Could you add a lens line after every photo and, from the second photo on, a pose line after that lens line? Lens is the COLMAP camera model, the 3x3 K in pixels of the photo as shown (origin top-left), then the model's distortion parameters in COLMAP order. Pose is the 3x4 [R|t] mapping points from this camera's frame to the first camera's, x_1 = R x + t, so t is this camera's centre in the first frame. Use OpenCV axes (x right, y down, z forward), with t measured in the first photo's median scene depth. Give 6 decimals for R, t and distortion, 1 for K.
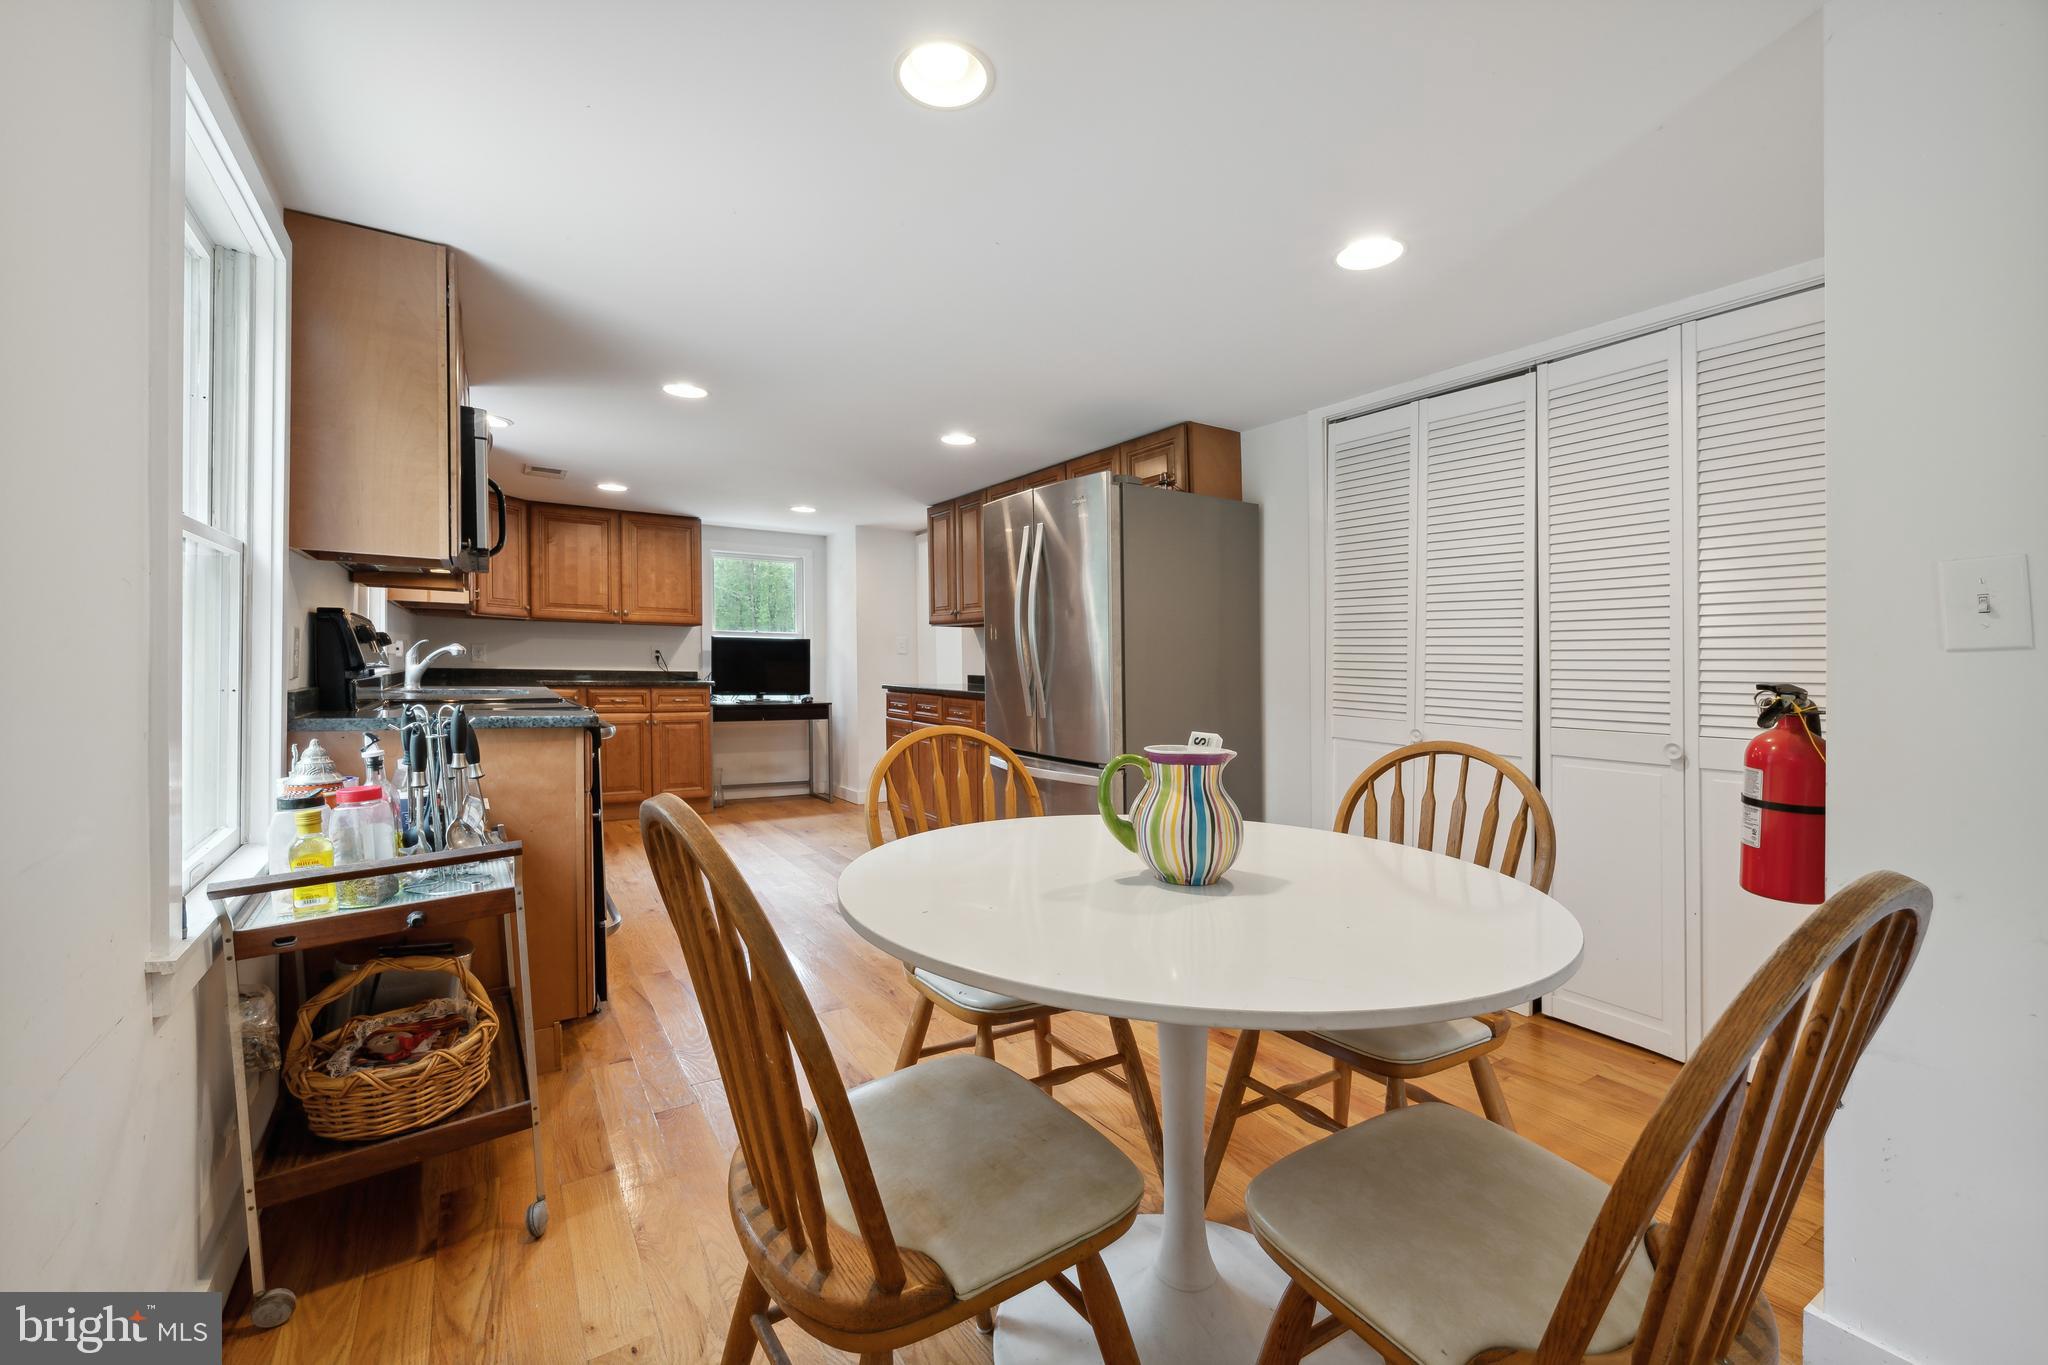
lens RADIAL K [[837.2, 0, 1032.0], [0, 837.2, 730.8], [0, 0, 1]] dist [0.001646, -0.000780]
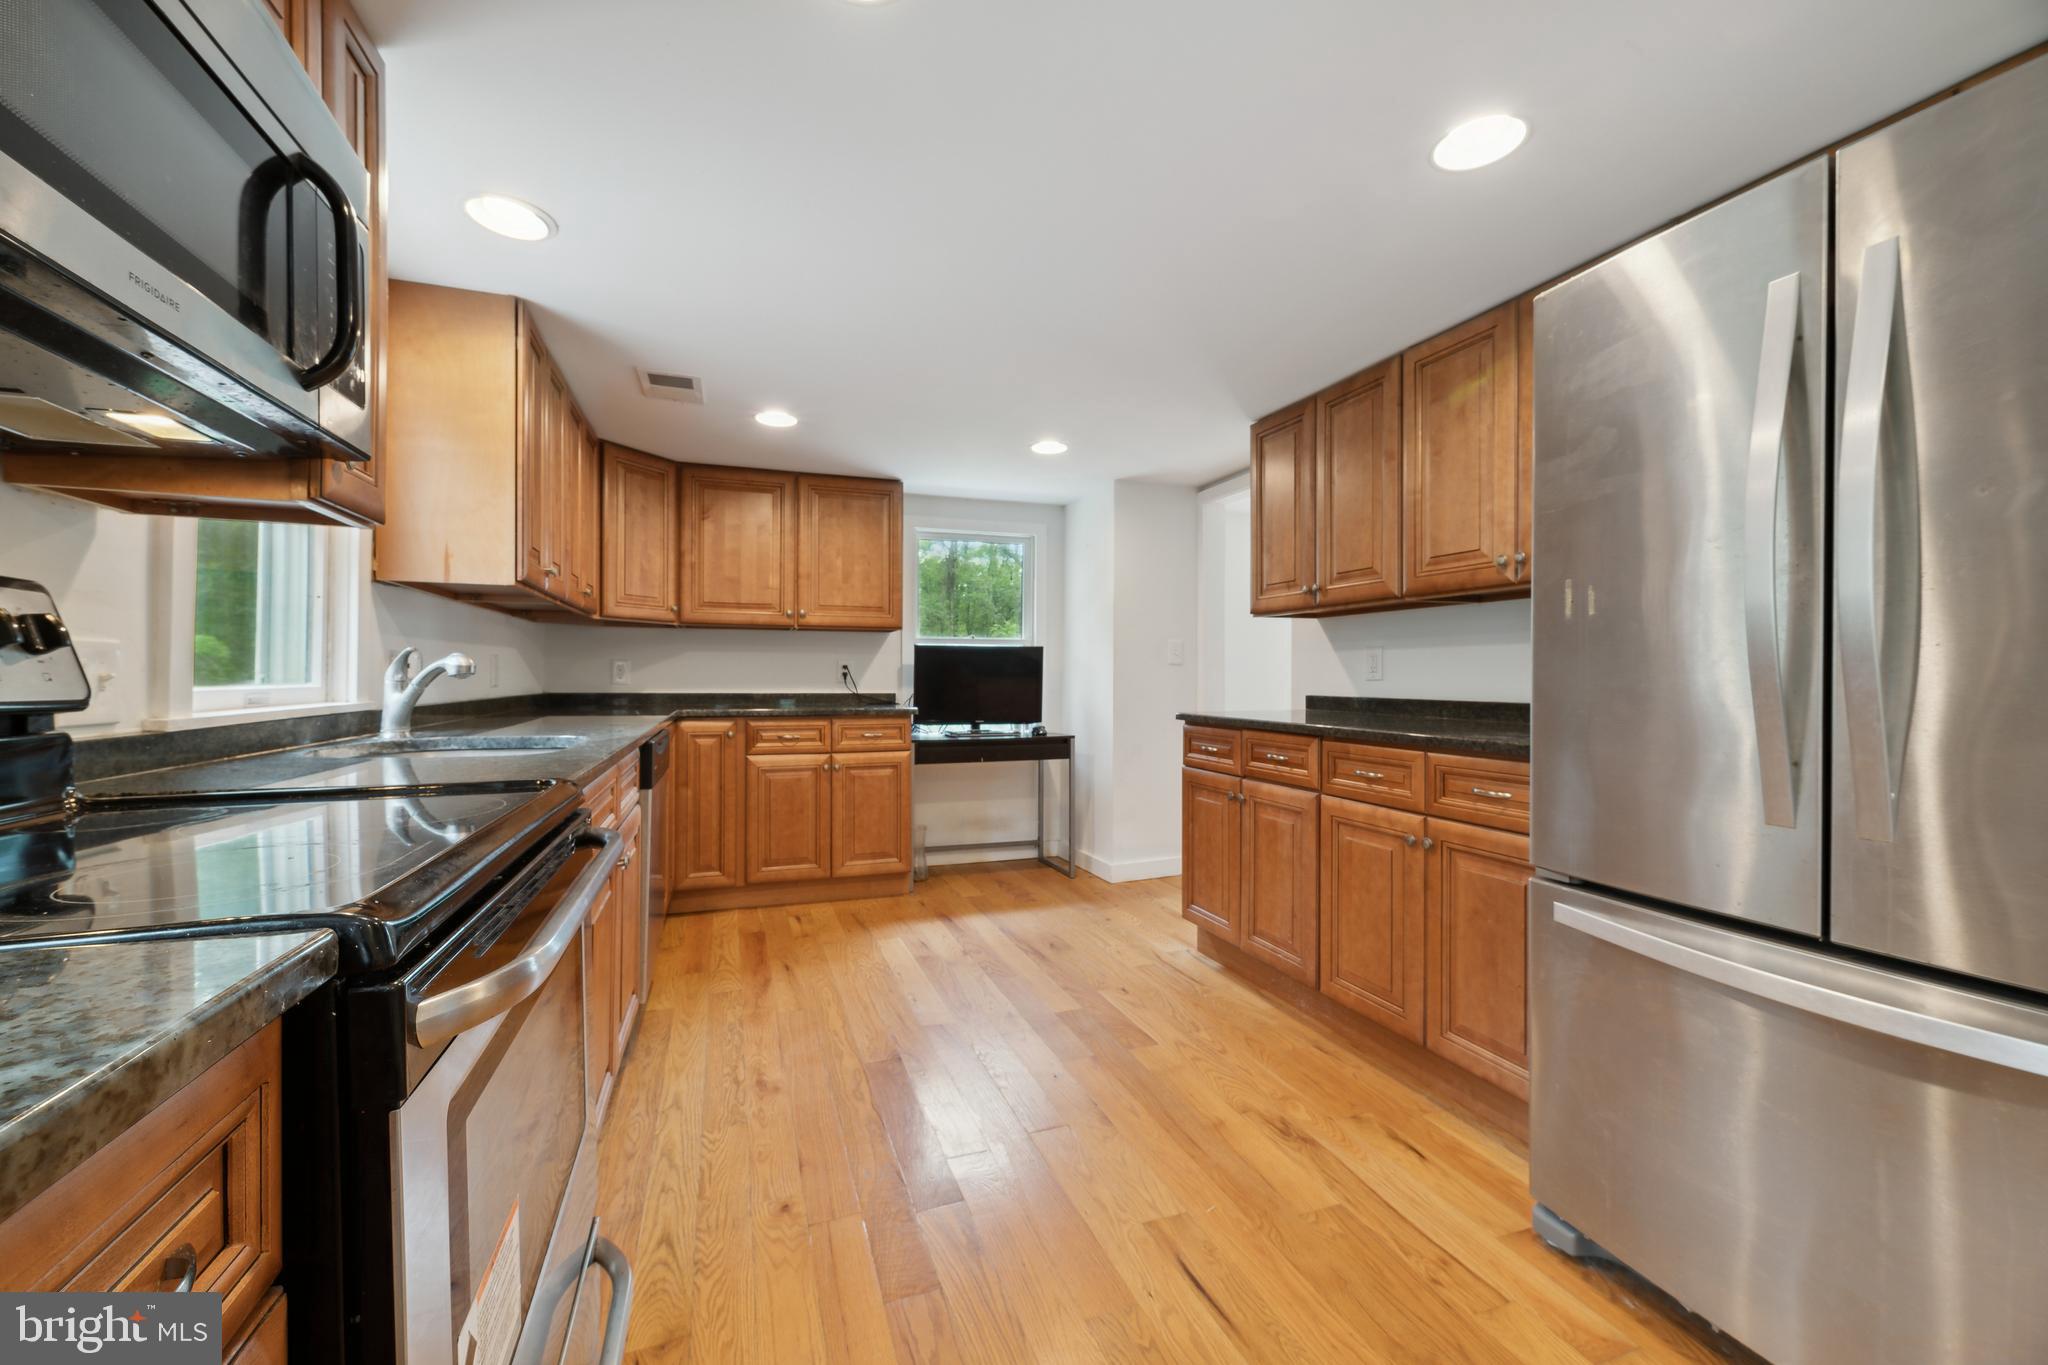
lens RADIAL K [[837.2, 0, 1026.0], [0, 837.2, 677.1], [0, 0, 1]] dist [0.001646, -0.000780]
pose [[0.972595, -0.013828, -0.232092, -0.130624], [-0.005073, 0.996730, -0.080645, -0.029229], [0.232448, 0.079612, 0.969345, 0.347839]]
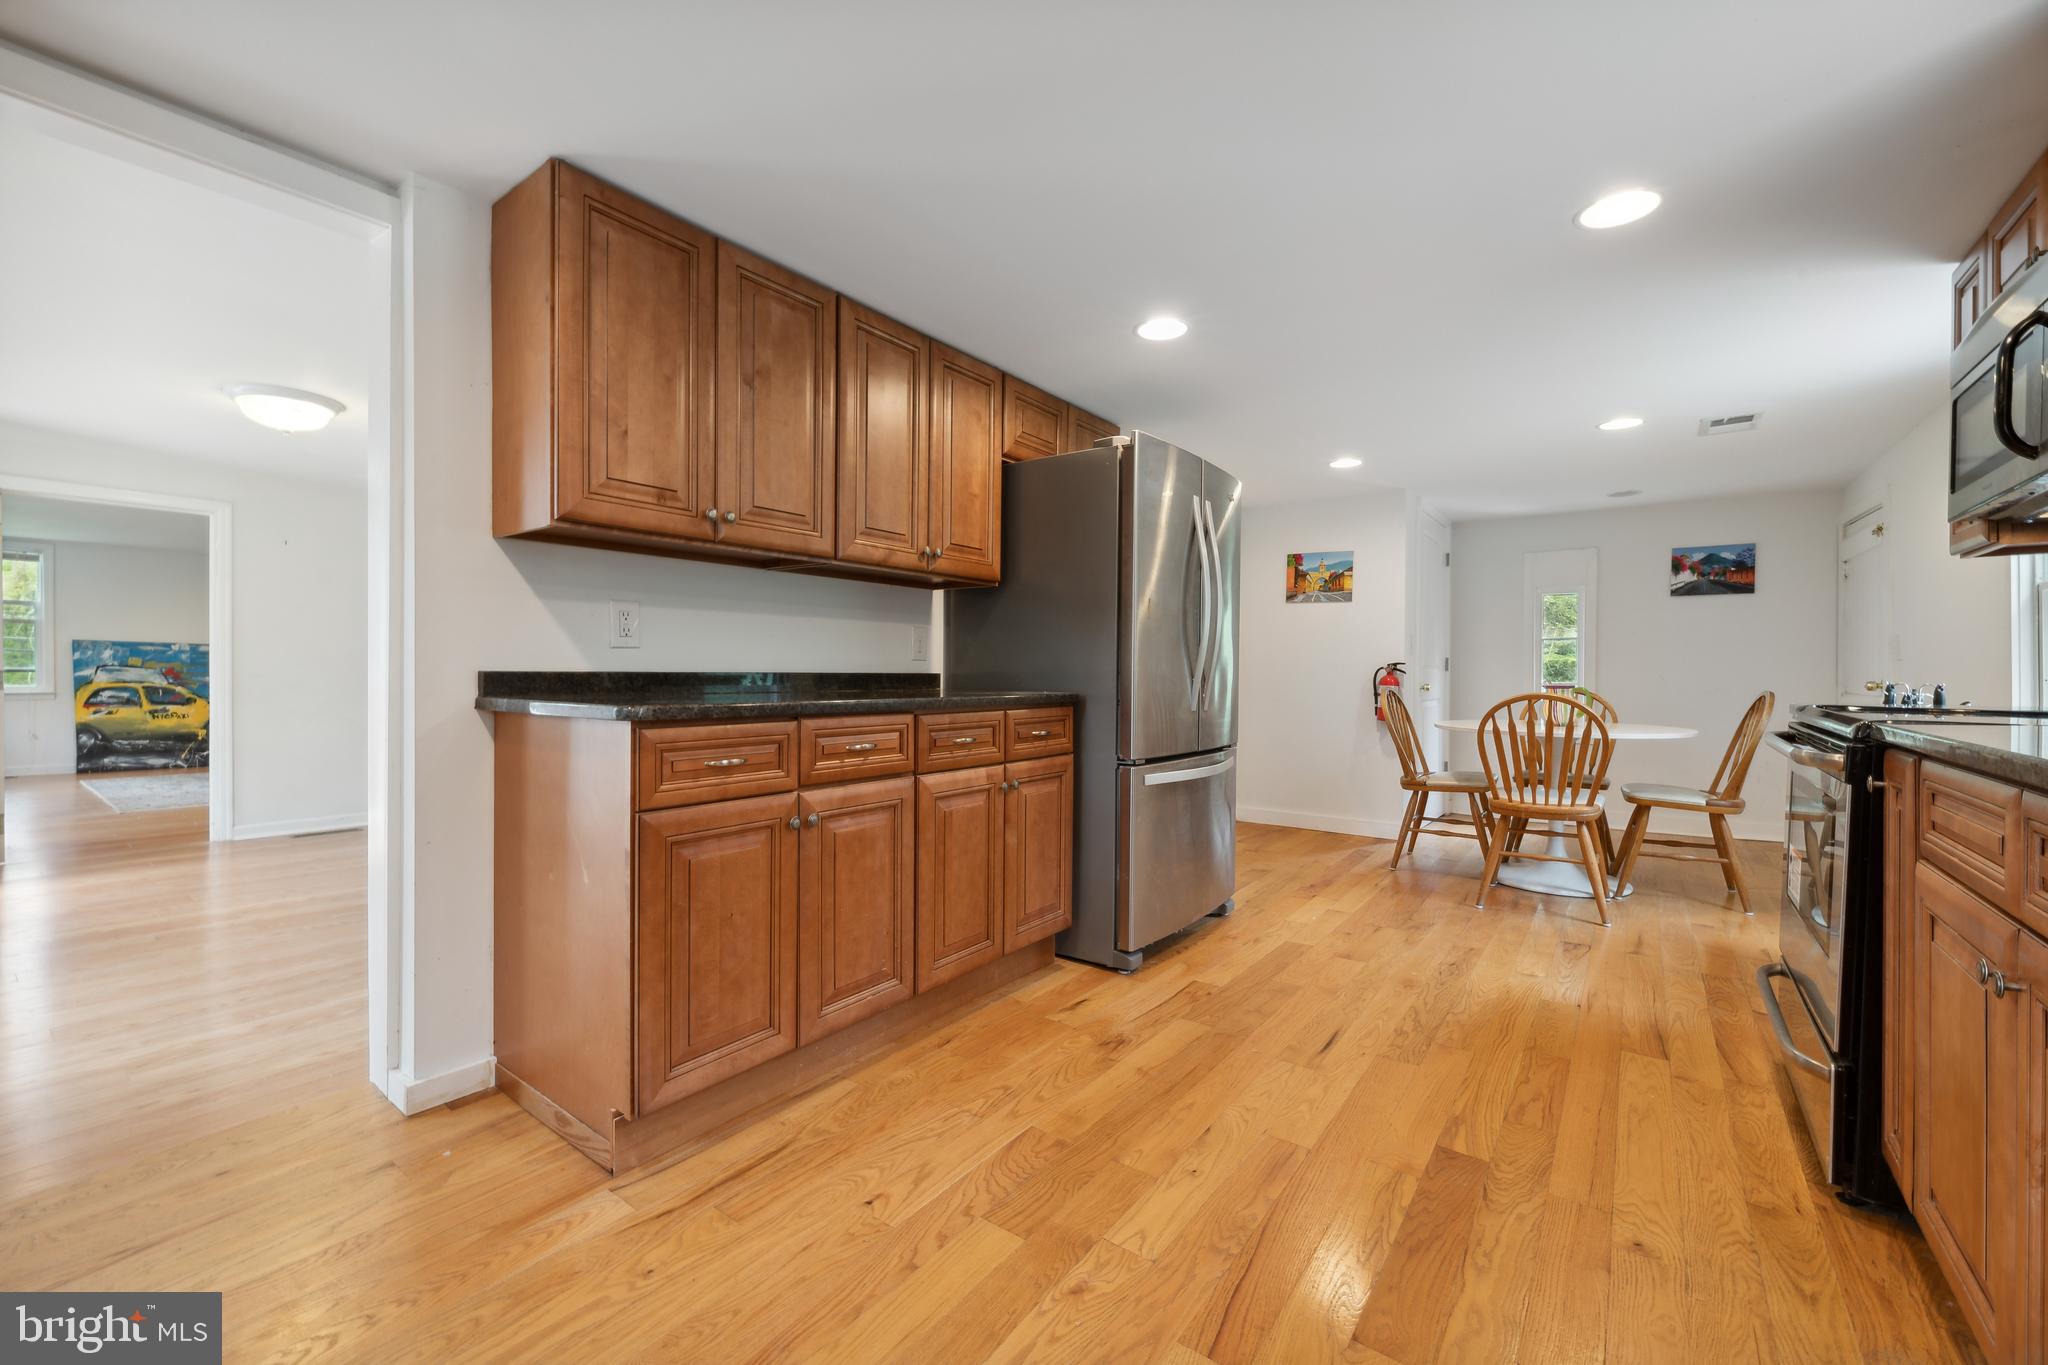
lens RADIAL K [[837.2, 0, 1016.6], [0, 837.2, 679.0], [0, 0, 1]] dist [0.001646, -0.000780]
pose [[-0.347332, -0.026406, 0.937370, -0.506812], [0.066638, 0.996381, 0.052761, -0.071419], [-0.935371, 0.080790, -0.344316, 0.968582]]
